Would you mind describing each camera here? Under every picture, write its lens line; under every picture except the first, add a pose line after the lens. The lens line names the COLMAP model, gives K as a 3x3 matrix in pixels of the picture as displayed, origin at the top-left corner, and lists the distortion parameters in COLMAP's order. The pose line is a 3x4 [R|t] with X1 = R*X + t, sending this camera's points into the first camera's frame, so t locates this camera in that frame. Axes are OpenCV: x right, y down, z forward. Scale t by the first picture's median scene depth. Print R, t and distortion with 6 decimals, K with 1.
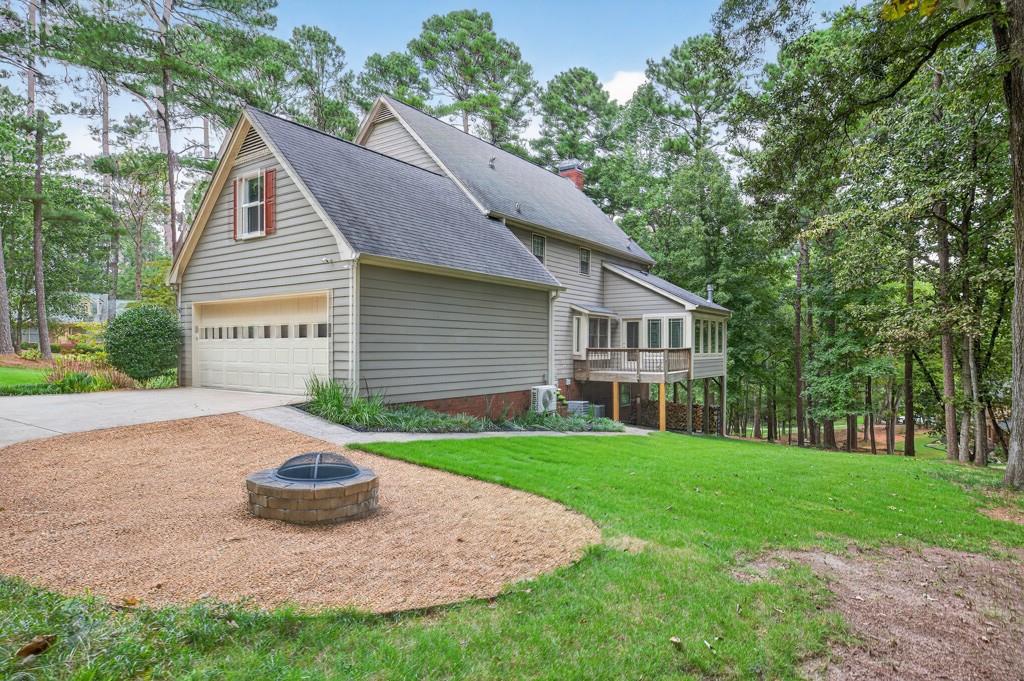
lens RADIAL K [[589.8, 0, 509.6], [0, 589.8, 340.6], [0, 0, 1]] dist [0.018096, 0.000087]
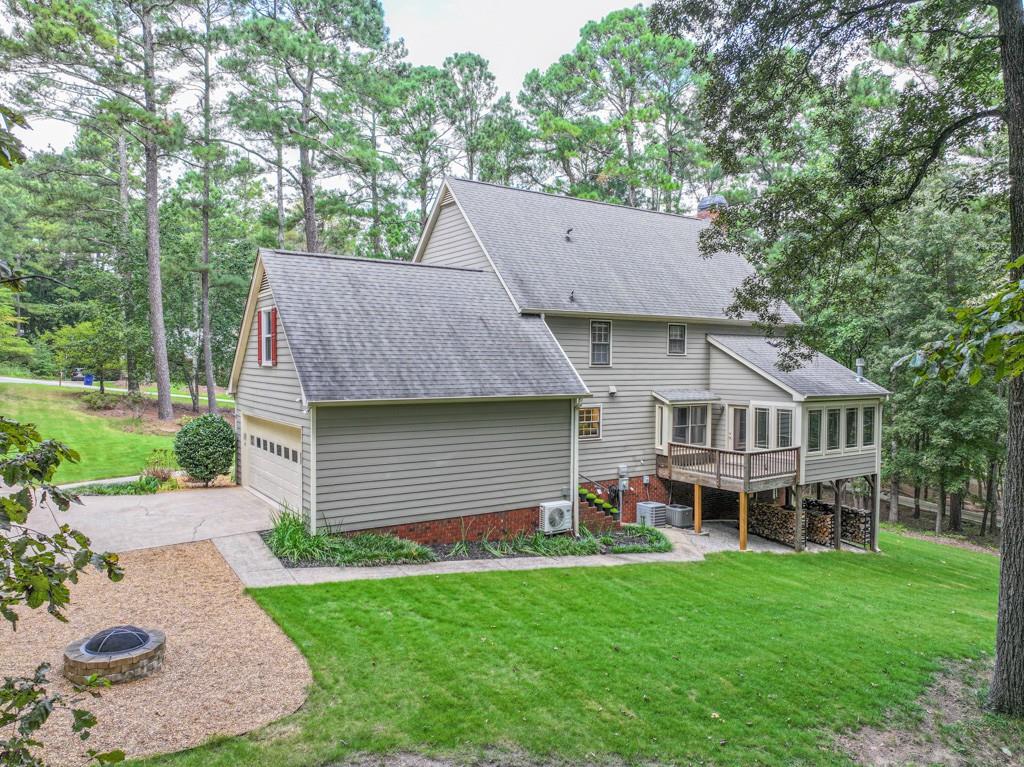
lens RADIAL K [[706.0, 0, 513.8], [0, 706.0, 384.5], [0, 0, 1]] dist [0.013185, 0.006353]
pose [[0.941088, 0.013582, -0.337888, 0.266304], [-0.002859, 0.999477, 0.032211, -0.105726], [0.338149, -0.029347, 0.940635, -0.061319]]
